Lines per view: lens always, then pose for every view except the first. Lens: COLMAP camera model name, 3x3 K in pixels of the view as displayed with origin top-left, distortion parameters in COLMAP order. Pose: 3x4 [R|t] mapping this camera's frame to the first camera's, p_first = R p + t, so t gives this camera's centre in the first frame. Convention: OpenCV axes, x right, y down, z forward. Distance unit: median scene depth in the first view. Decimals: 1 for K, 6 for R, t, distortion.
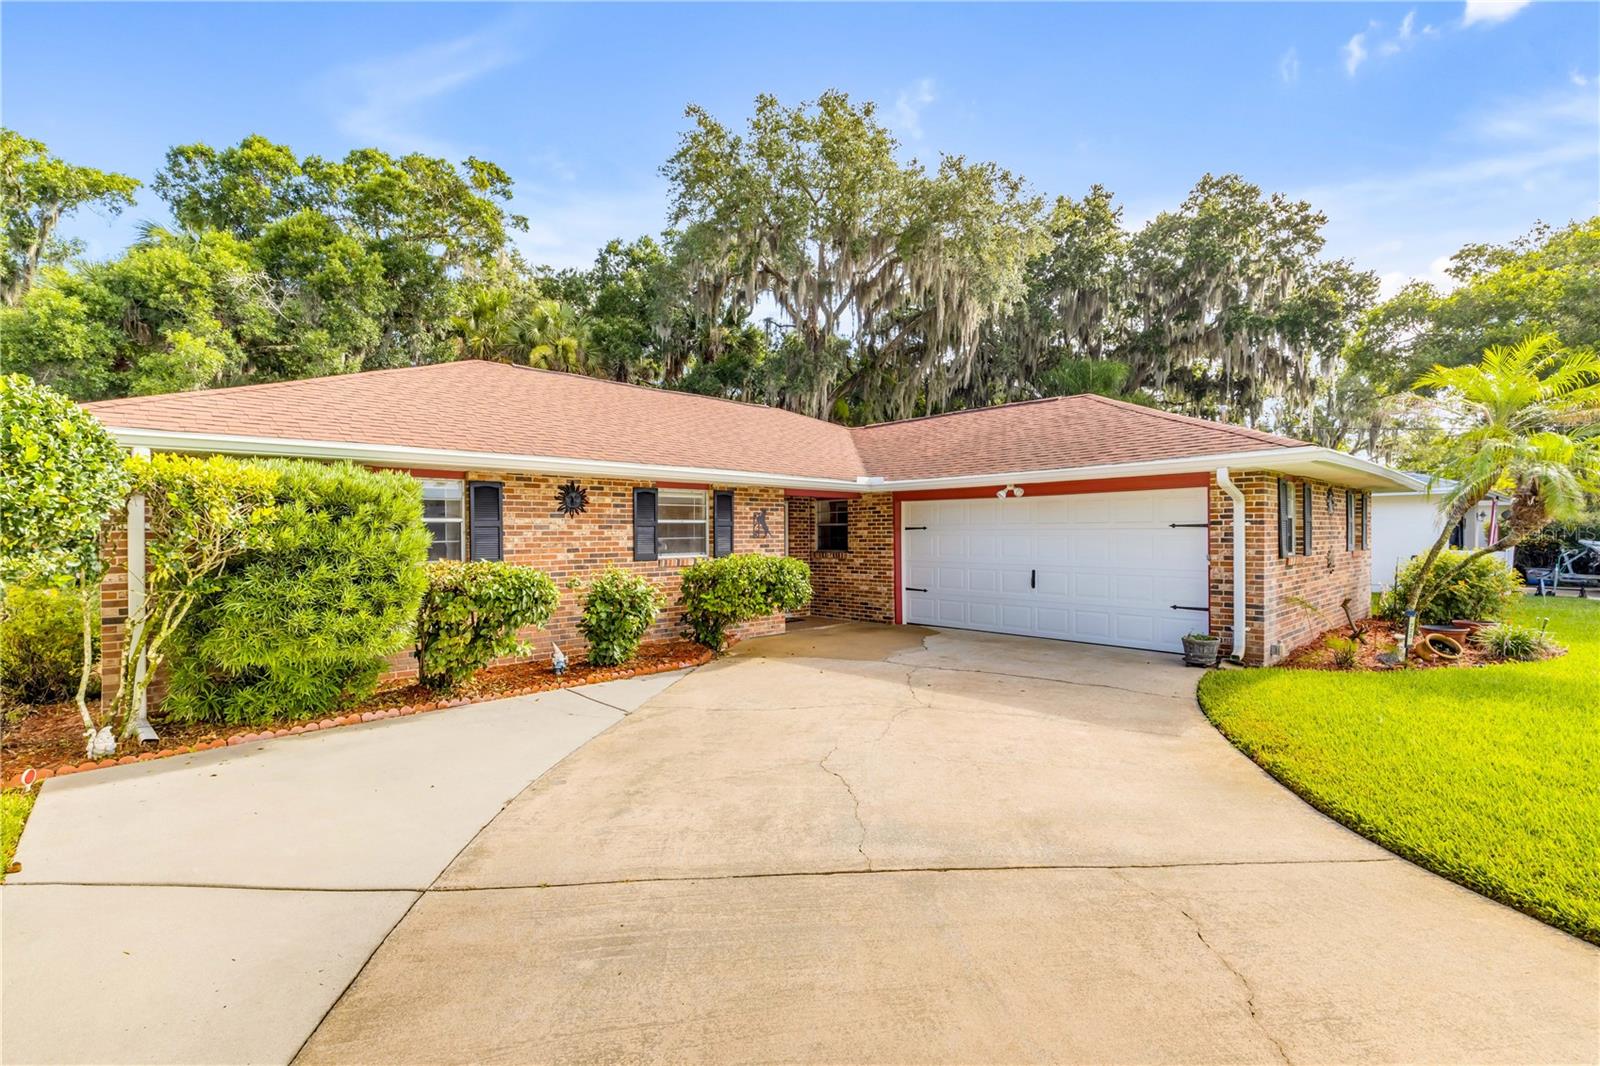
lens RADIAL K [[731.5, 0, 797.0], [0, 731.5, 531.3], [0, 0, 1]] dist [0.002236, -0.000008]
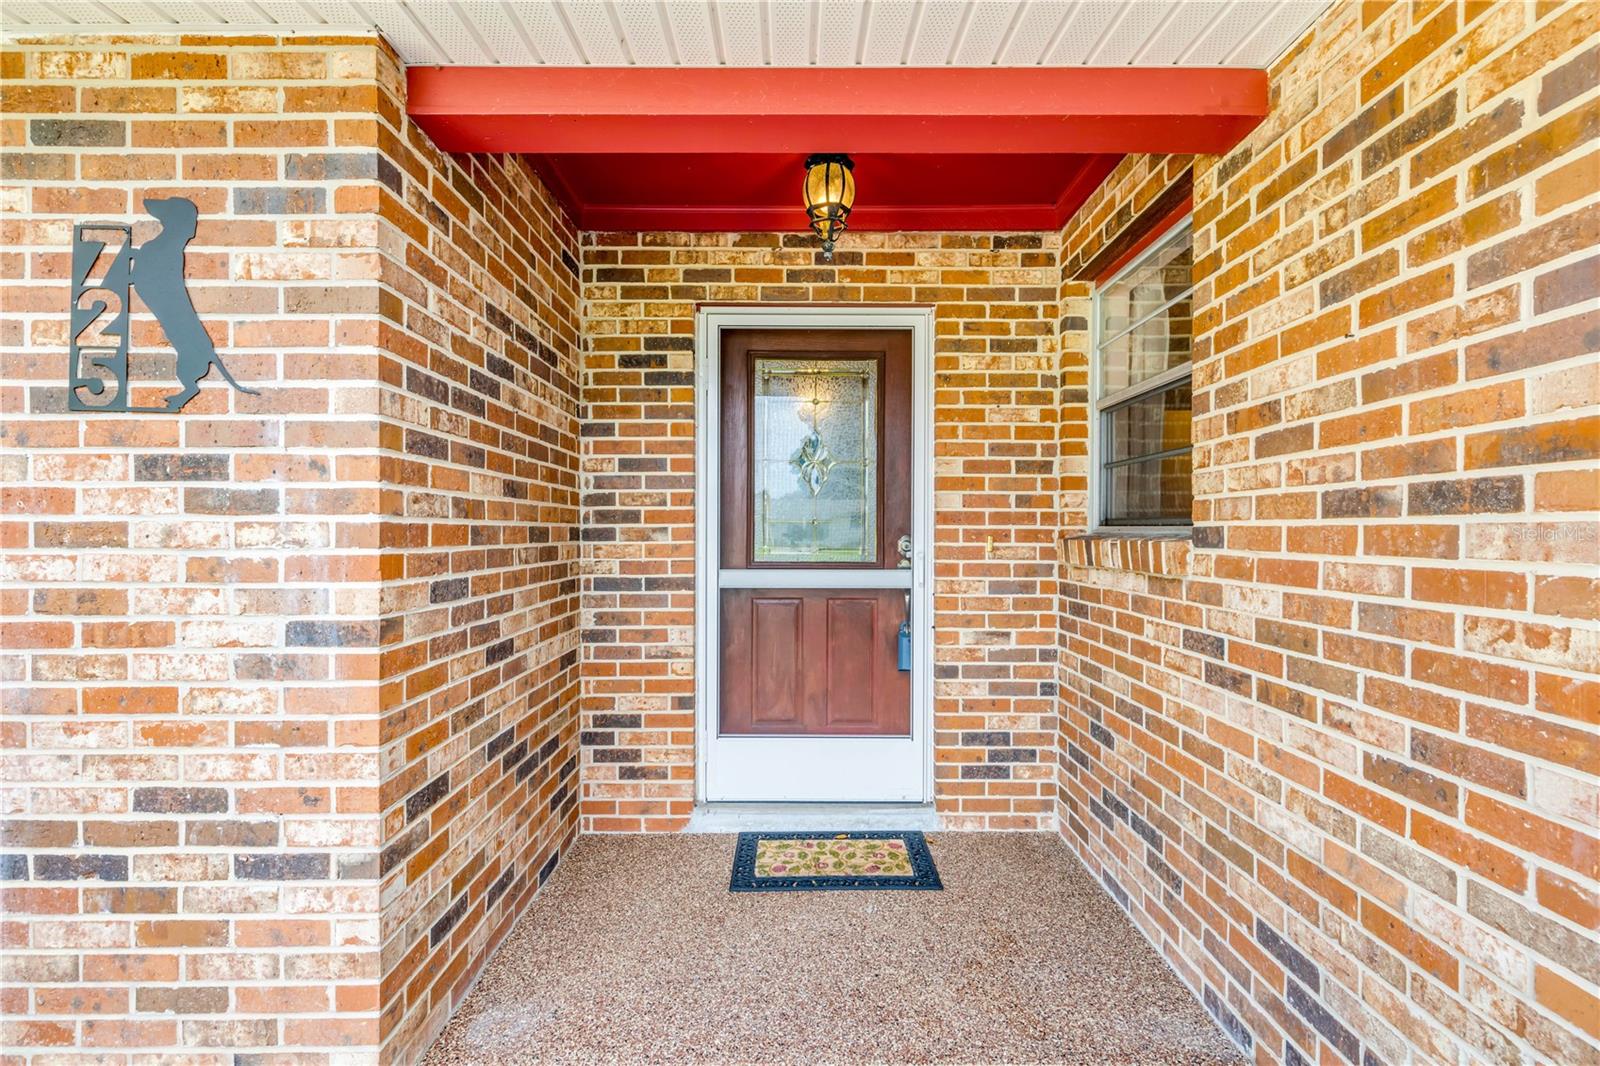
lens RADIAL K [[712.1, 0, 800.0], [0, 712.1, 533.0], [0, 0, 1]] dist [0.002306, 0.000000]
pose [[0.718863, 0.007796, -0.695108, 0.132496], [-0.000201, 0.999939, 0.011006, 0.030740], [0.695152, -0.007773, 0.718821, 0.983464]]
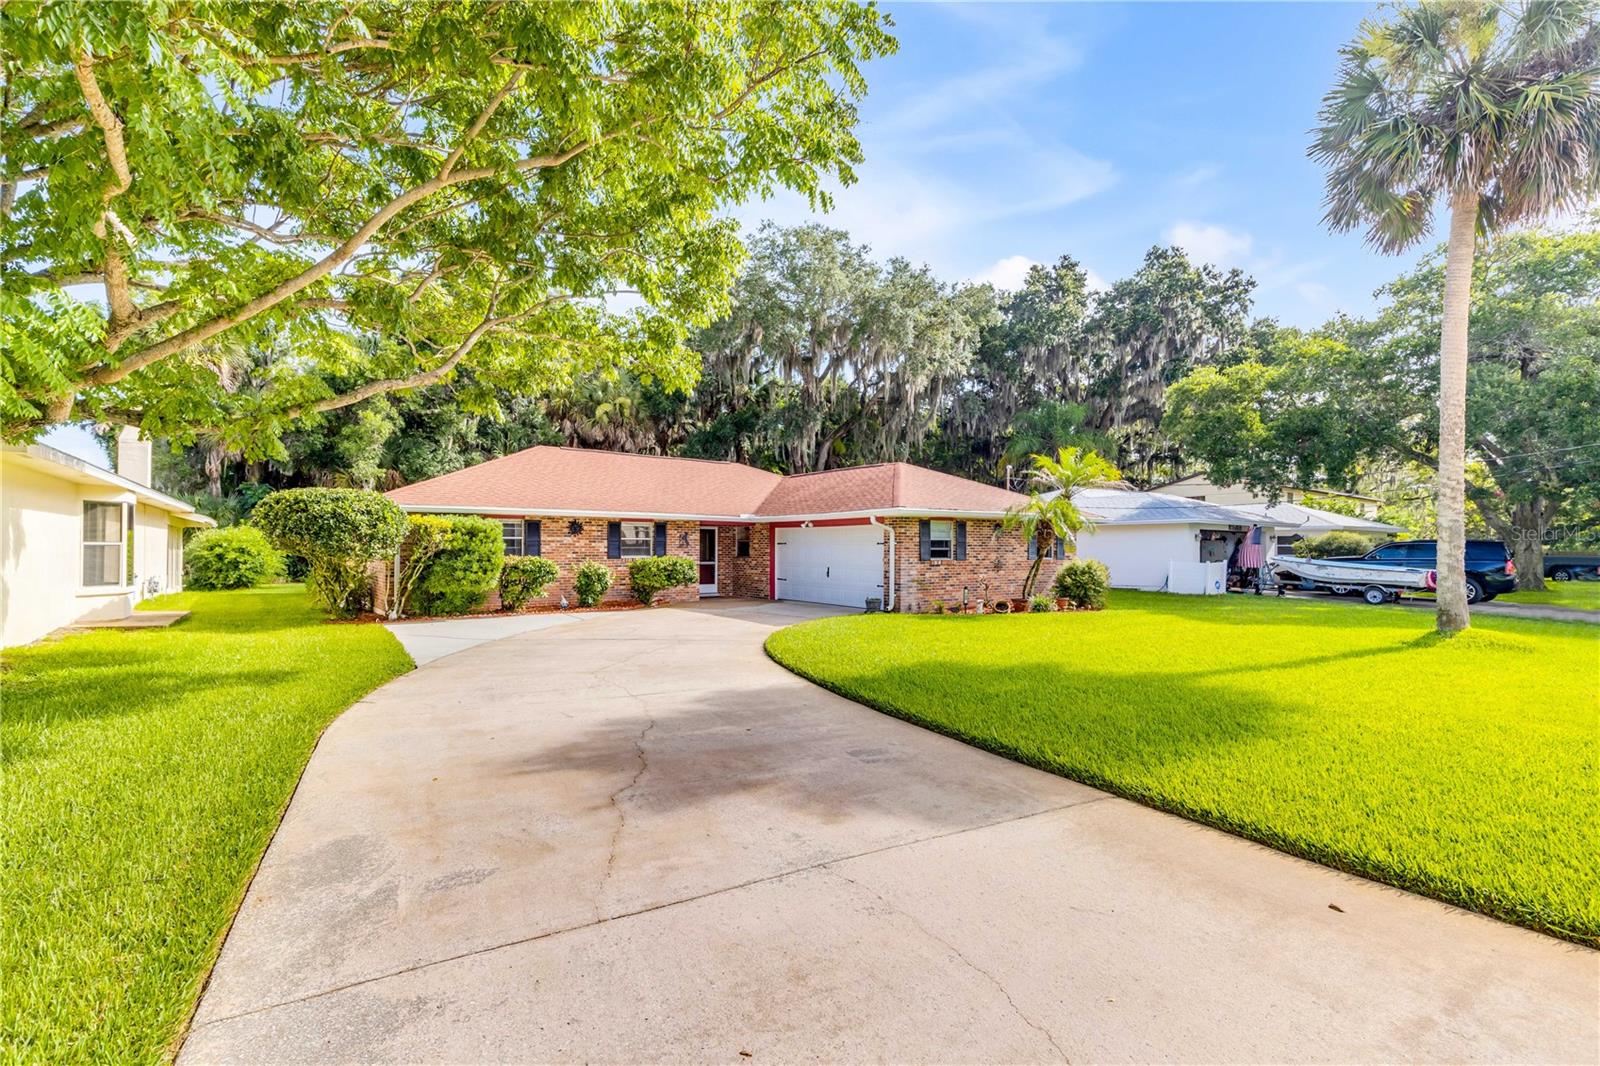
lens RADIAL K [[737.7, 0, 808.5], [0, 737.7, 534.5], [0, 0, 1]] dist [-0.000399, -0.000162]
pose [[0.994043, 0.008475, -0.108659, 0.457482], [-0.009971, 0.999863, -0.013234, -0.003582], [0.108531, 0.014239, 0.993991, -0.794026]]
